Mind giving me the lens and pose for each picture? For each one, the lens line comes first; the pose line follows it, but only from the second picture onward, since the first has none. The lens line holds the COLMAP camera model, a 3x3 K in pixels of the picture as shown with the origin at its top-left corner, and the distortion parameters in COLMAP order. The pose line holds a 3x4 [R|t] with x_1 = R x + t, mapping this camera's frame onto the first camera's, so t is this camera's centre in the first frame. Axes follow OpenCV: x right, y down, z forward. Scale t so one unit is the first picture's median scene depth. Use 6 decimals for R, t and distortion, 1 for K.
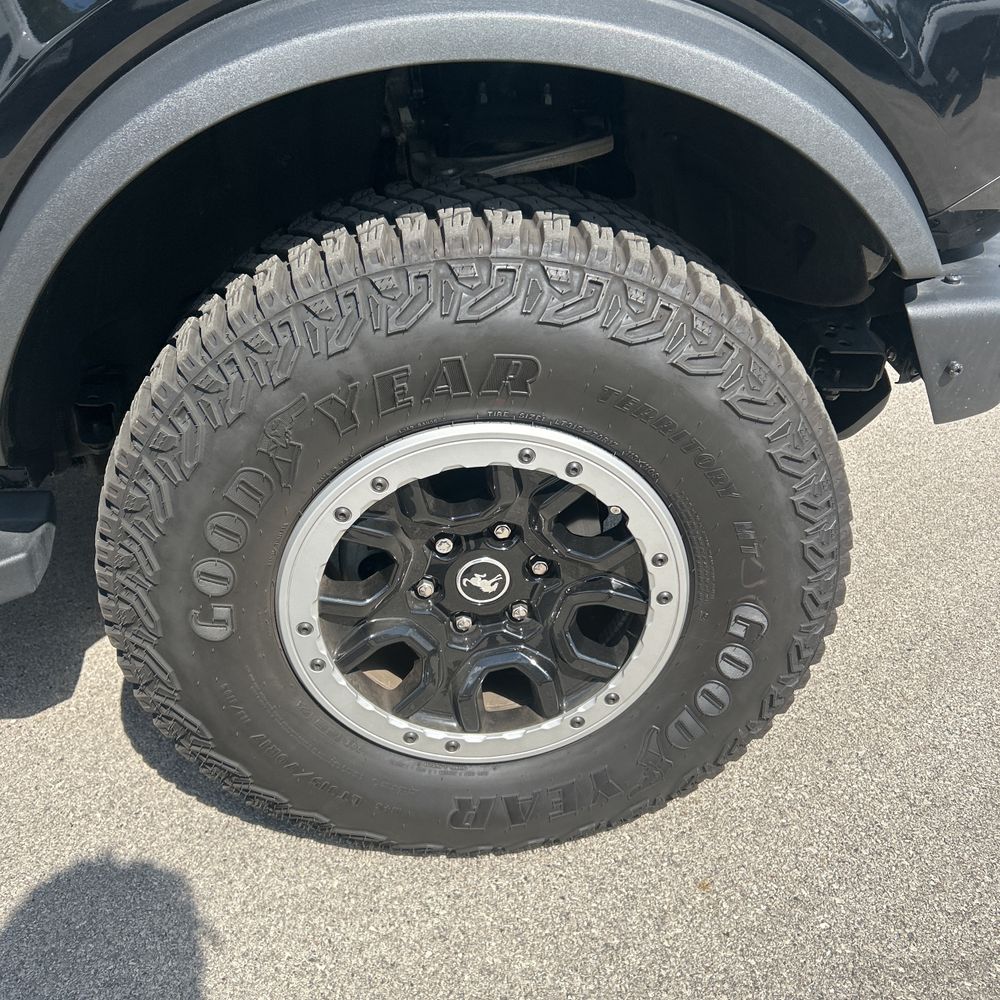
lens RADIAL K [[990.4, 0, 510.6], [0, 990.4, 501.8], [0, 0, 1]] dist [0.048065, -0.059978]
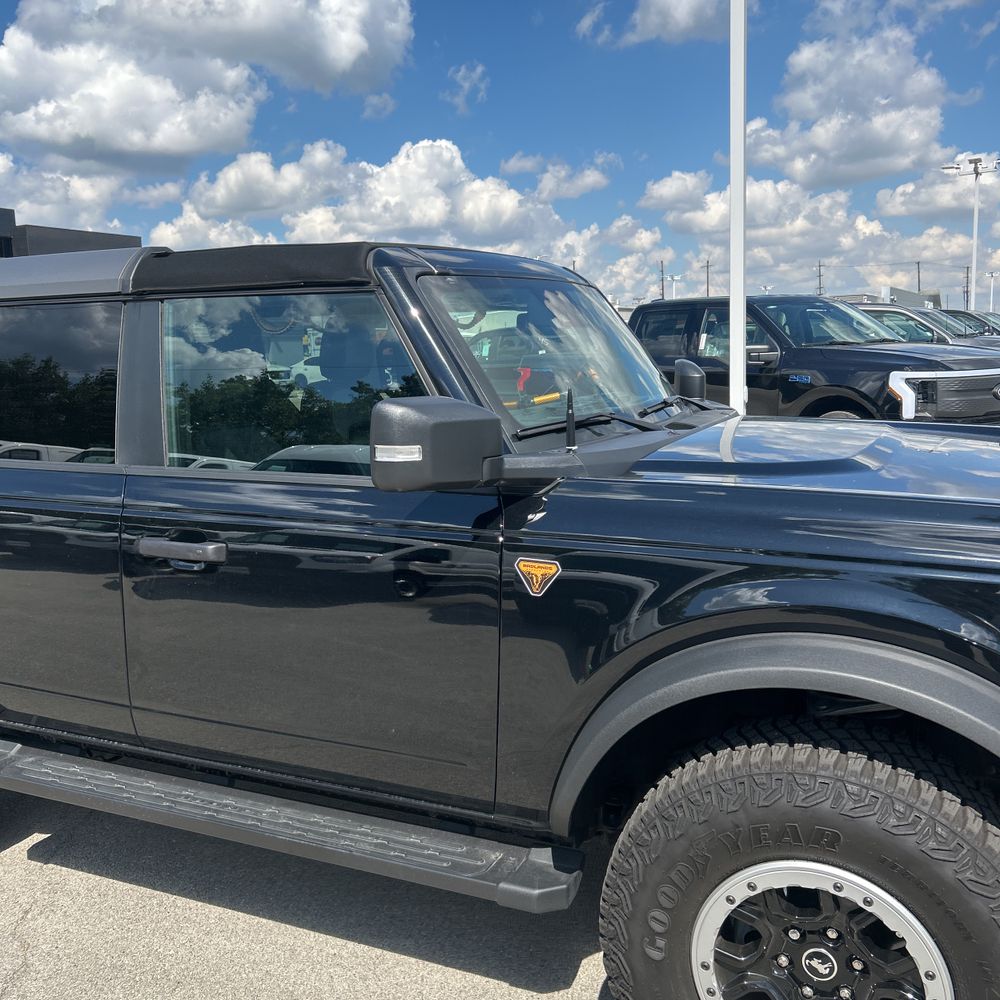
lens RADIAL K [[990.4, 0, 510.6], [0, 990.4, 501.8], [0, 0, 1]] dist [0.048065, -0.059978]
pose [[0.872950, 0.020958, -0.487360, 0.355456], [-0.193259, 0.932185, -0.306076, -0.030236], [0.447894, 0.361376, 0.817801, -0.938220]]
